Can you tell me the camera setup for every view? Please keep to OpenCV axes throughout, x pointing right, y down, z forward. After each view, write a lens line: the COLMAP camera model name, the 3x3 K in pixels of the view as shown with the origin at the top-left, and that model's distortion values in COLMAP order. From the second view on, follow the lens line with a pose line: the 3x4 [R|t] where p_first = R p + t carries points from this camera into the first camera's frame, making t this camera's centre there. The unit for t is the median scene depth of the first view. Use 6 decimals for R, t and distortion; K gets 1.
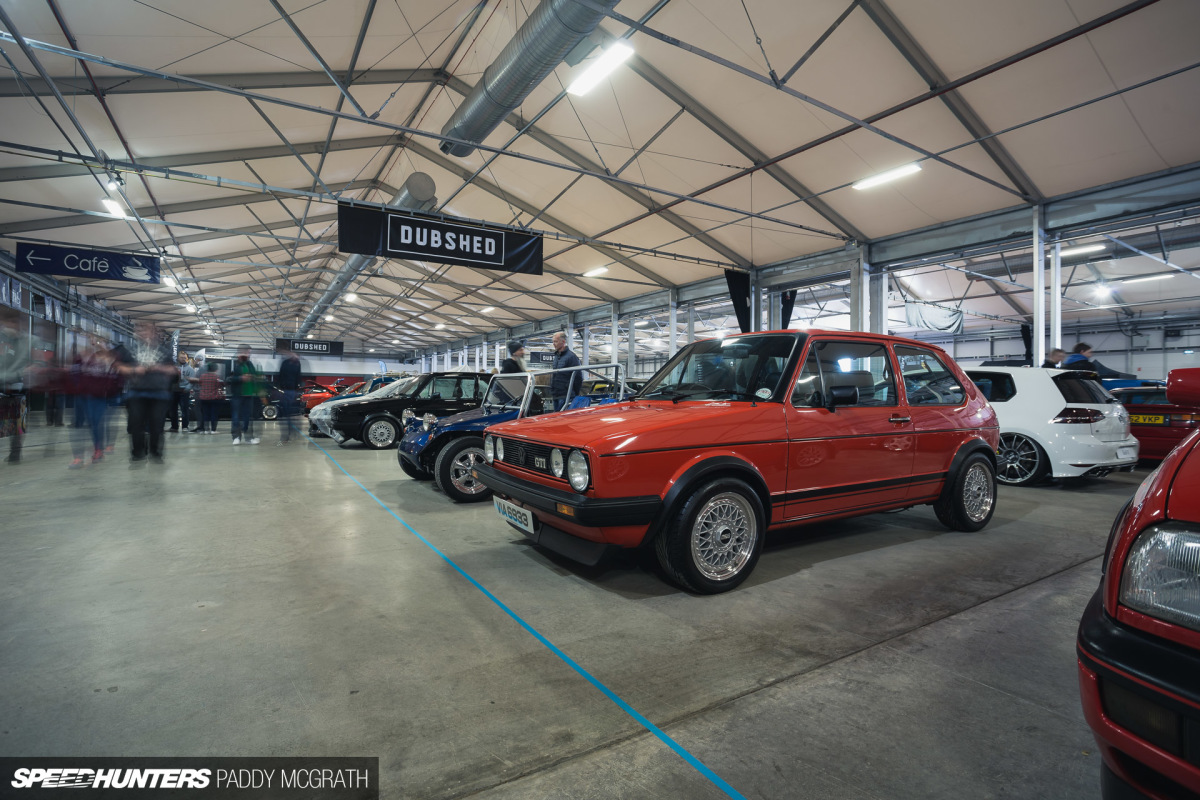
lens RADIAL K [[572.9, 0, 600.0], [0, 572.9, 400.0], [0, 0, 1]] dist [-0.060538, 0.024648]
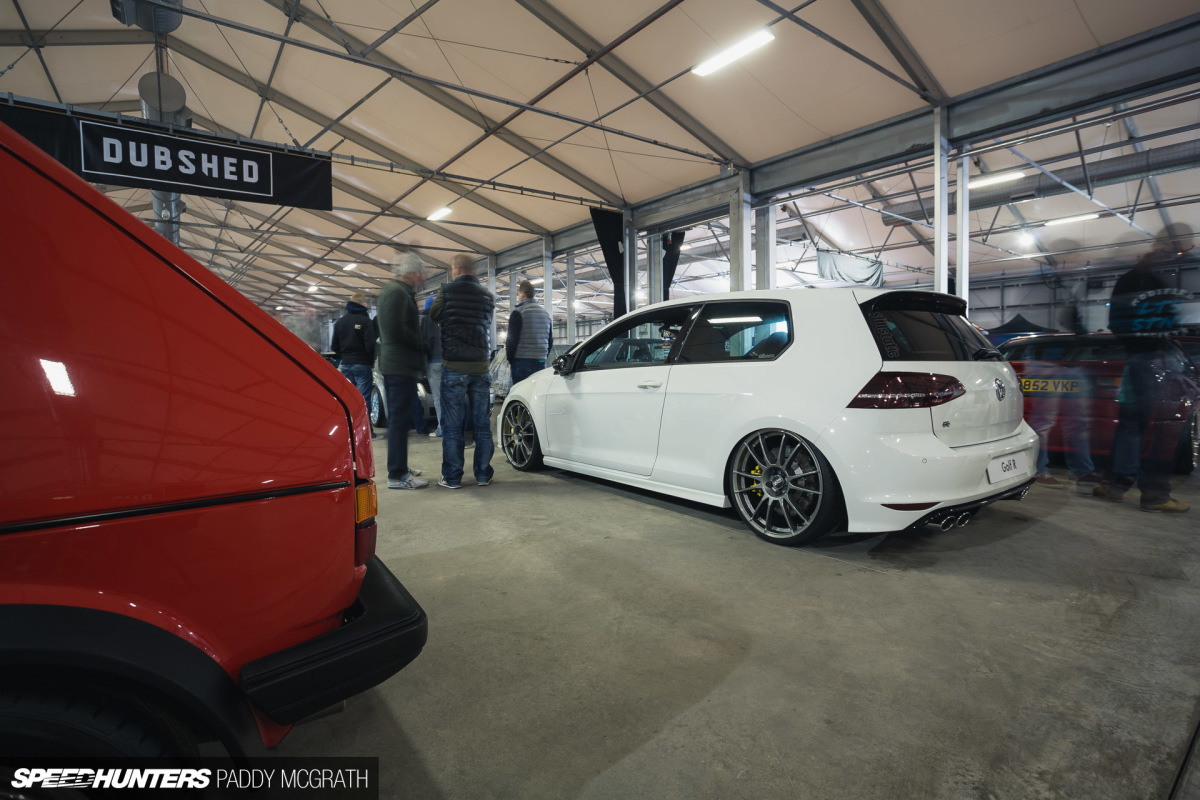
lens RADIAL K [[572.9, 0, 600.0], [0, 572.9, 400.0], [0, 0, 1]] dist [-0.060538, 0.024648]
pose [[0.996580, -0.027320, 0.077990, 0.198584], [0.022670, 0.997947, 0.059894, 0.001427], [-0.079467, -0.057921, 0.995153, 0.195556]]
